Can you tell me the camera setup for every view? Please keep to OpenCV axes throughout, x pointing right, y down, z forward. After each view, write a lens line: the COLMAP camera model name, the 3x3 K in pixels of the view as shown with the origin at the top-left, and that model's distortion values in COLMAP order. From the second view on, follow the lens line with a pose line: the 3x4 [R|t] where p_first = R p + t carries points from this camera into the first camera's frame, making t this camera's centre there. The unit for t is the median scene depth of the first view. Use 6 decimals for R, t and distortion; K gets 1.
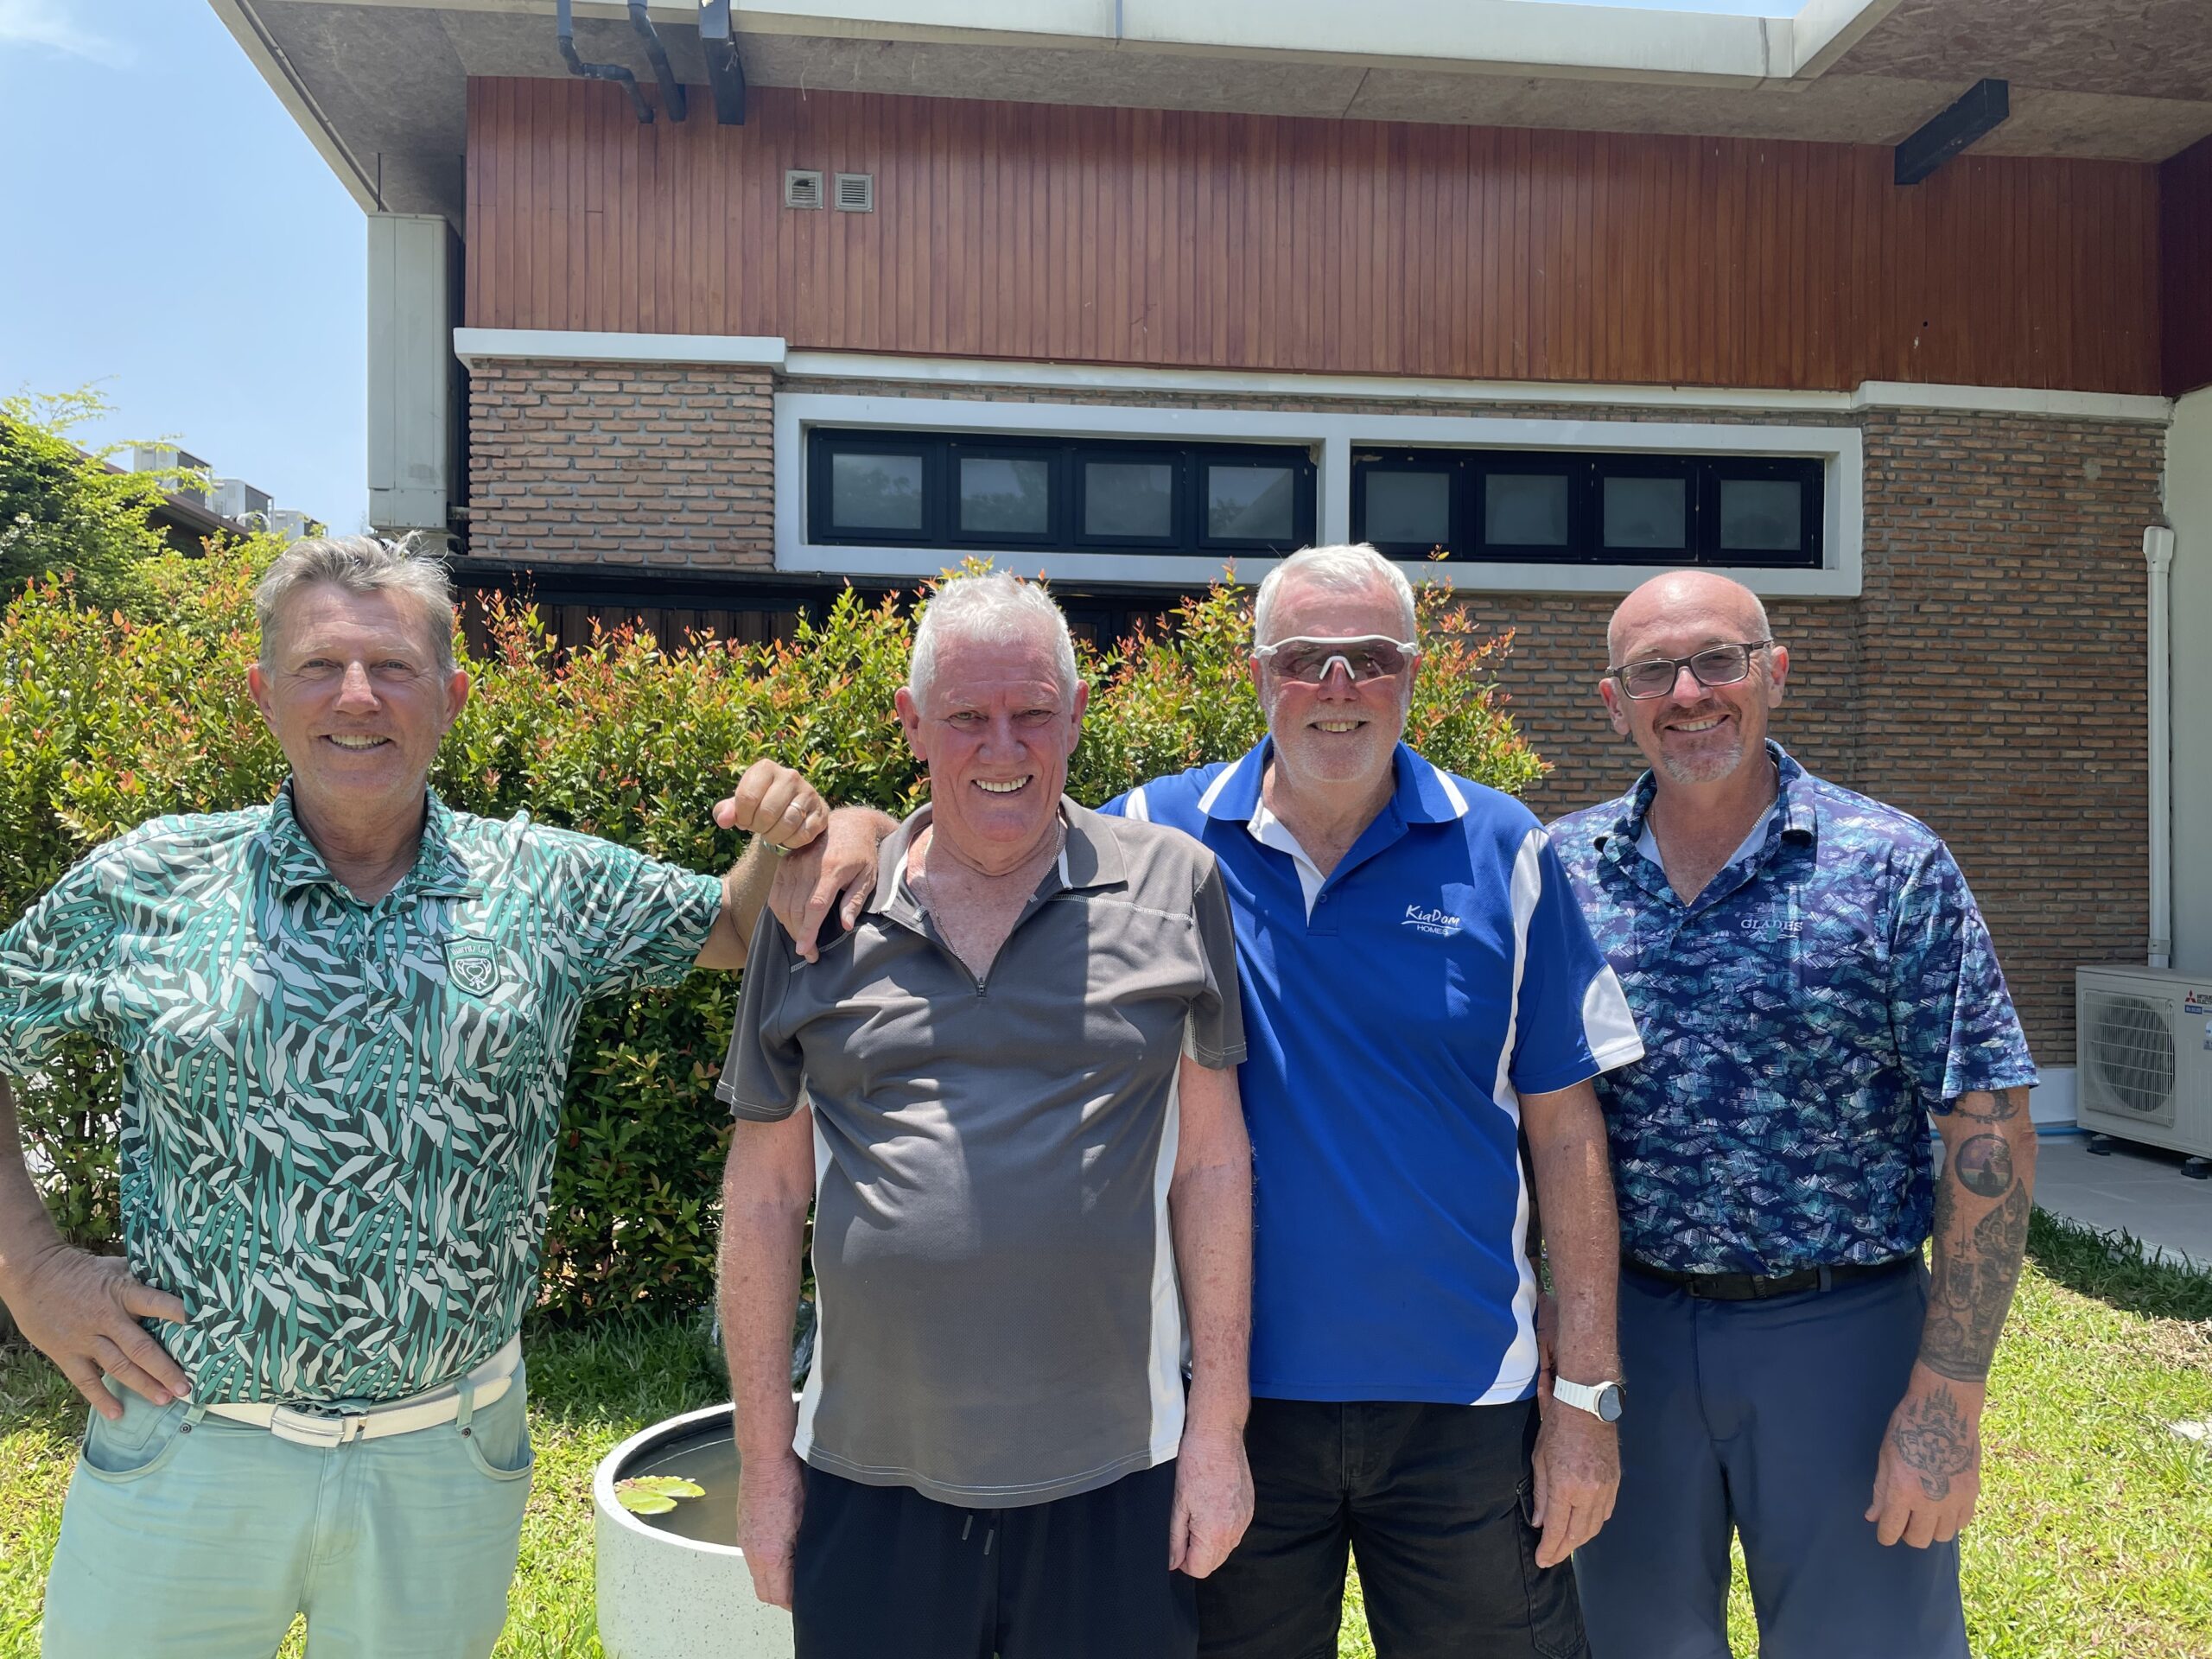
lens RADIAL K [[1730.4, 0, 1106.0], [0, 1730.4, 829.5], [0, 0, 1]] dist [0.099529, -0.131020]
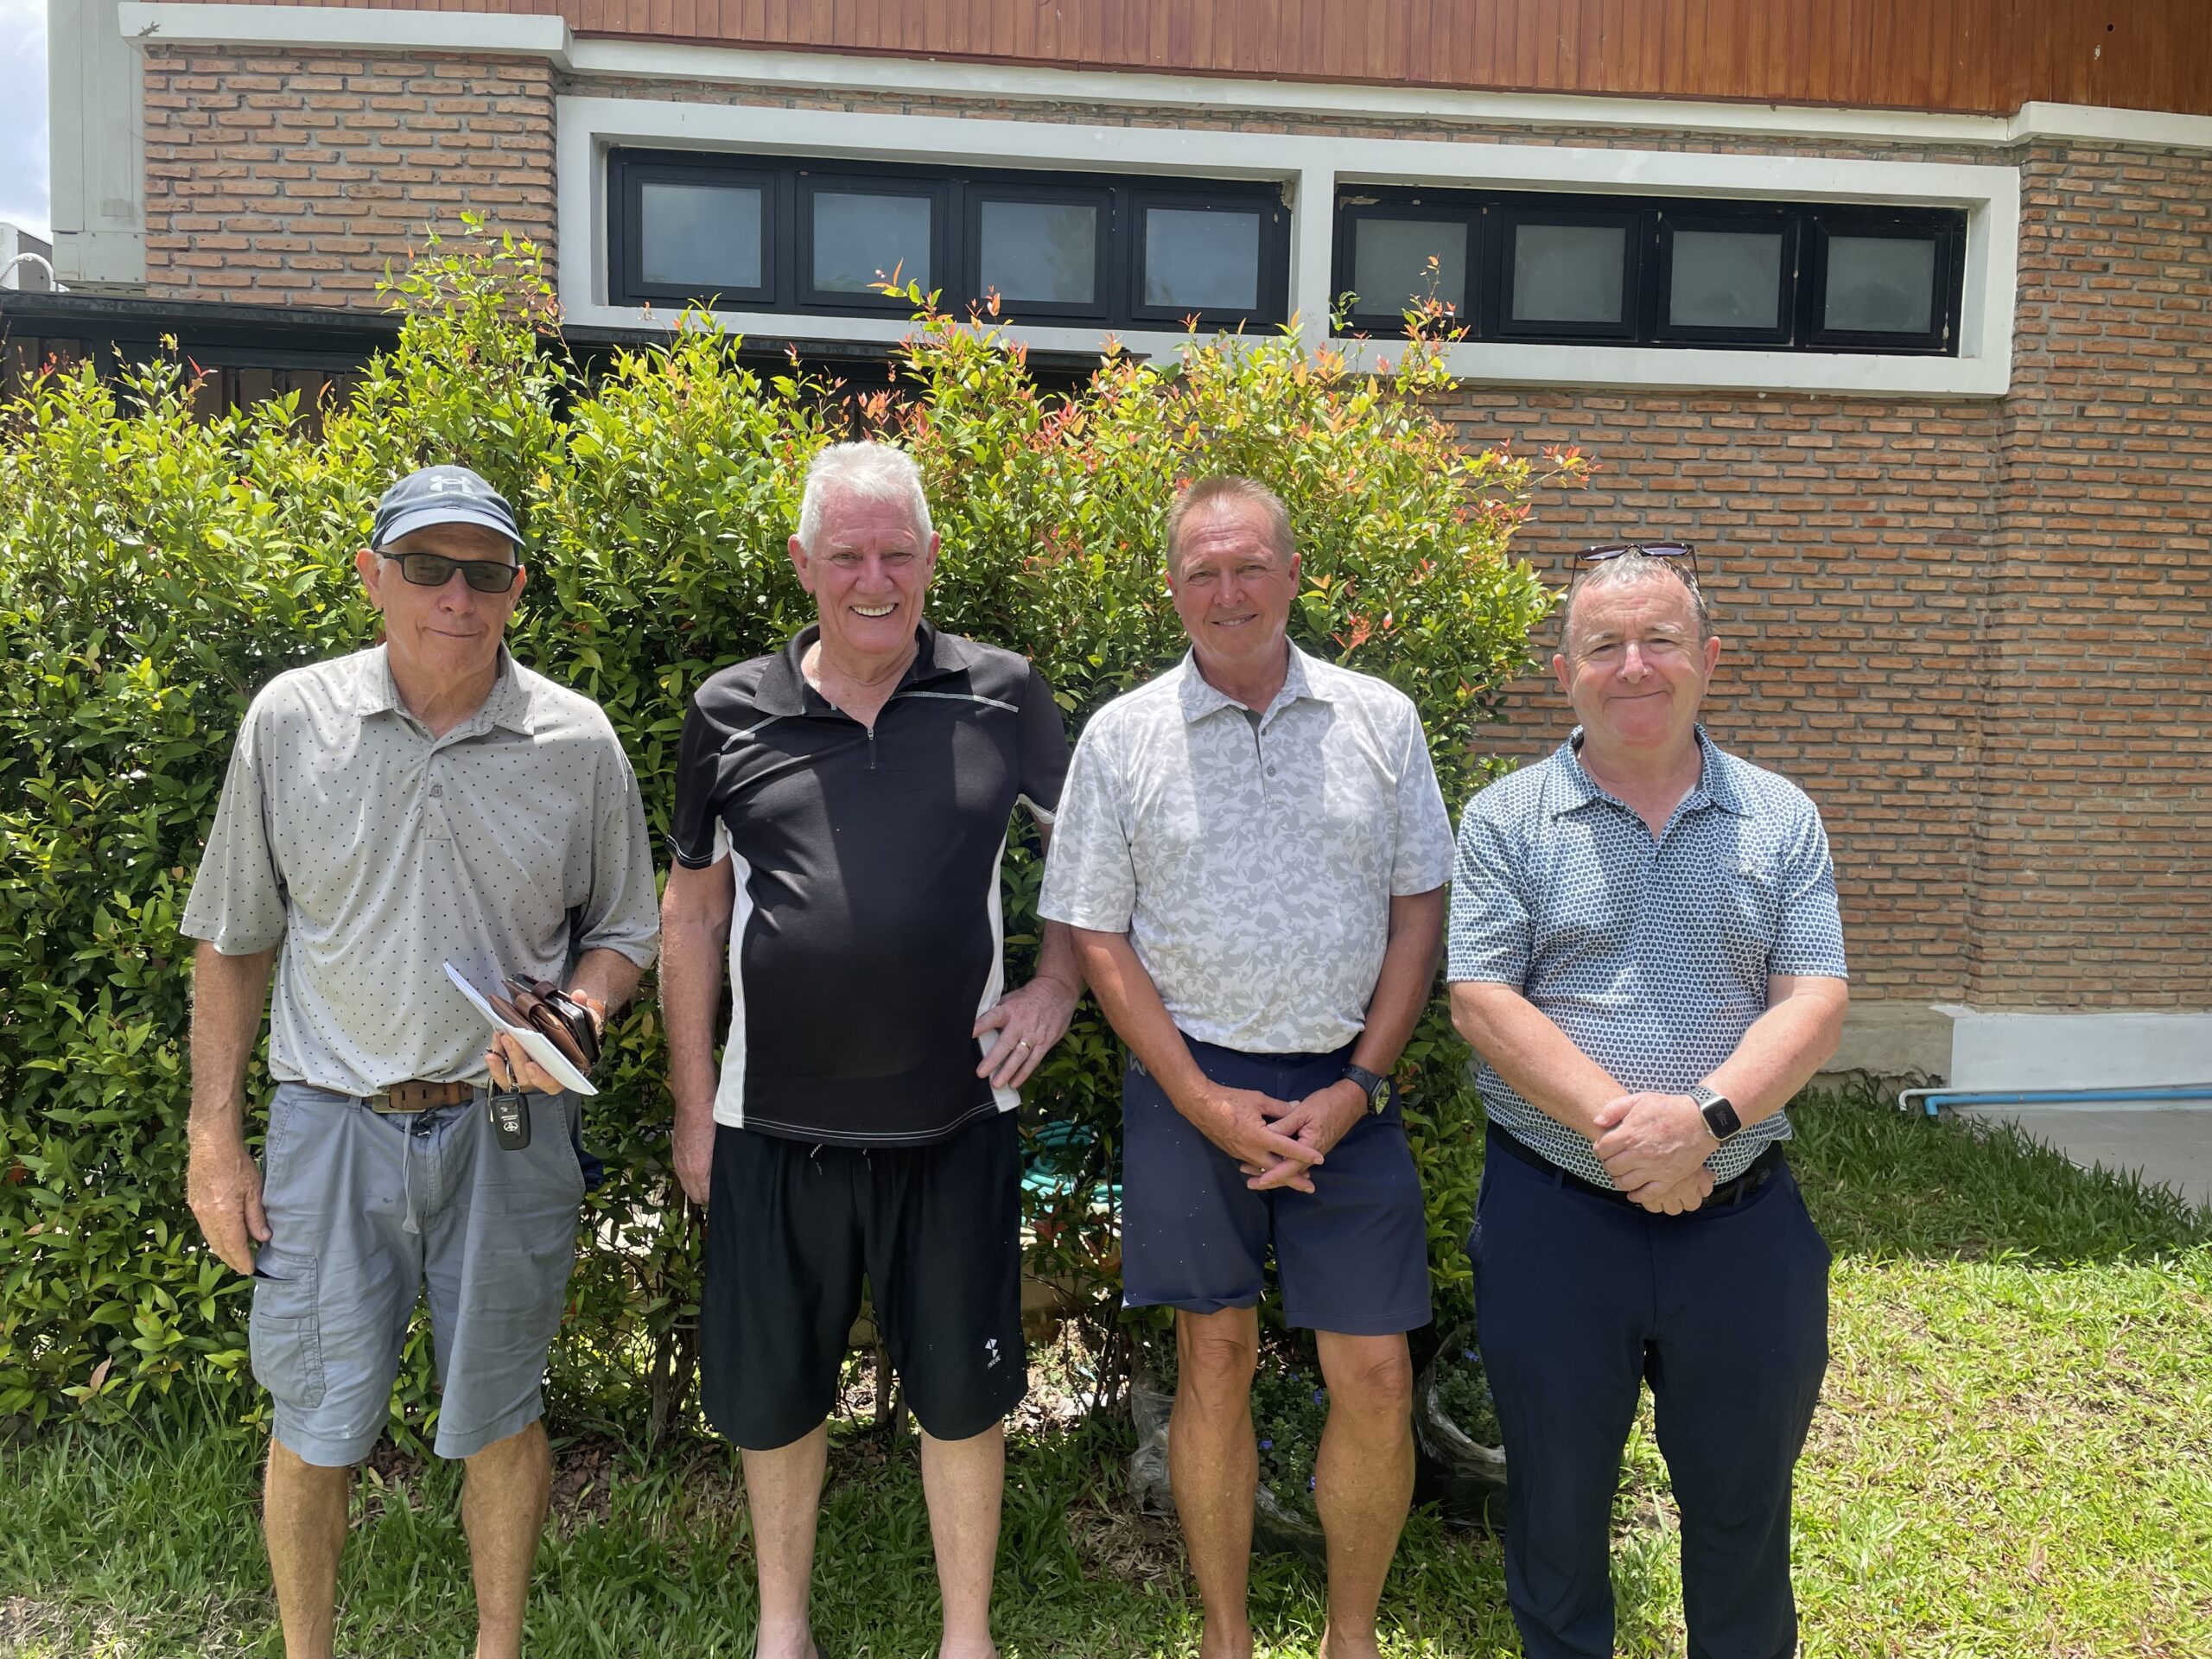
lens RADIAL K [[1730.4, 0, 1106.0], [0, 1730.4, 829.5], [0, 0, 1]] dist [0.099529, -0.131020]
pose [[0.999494, 0.016167, -0.027406, 0.066311], [-0.013780, 0.996273, 0.085144, -0.005272], [0.028680, -0.084723, 0.995992, 0.220298]]
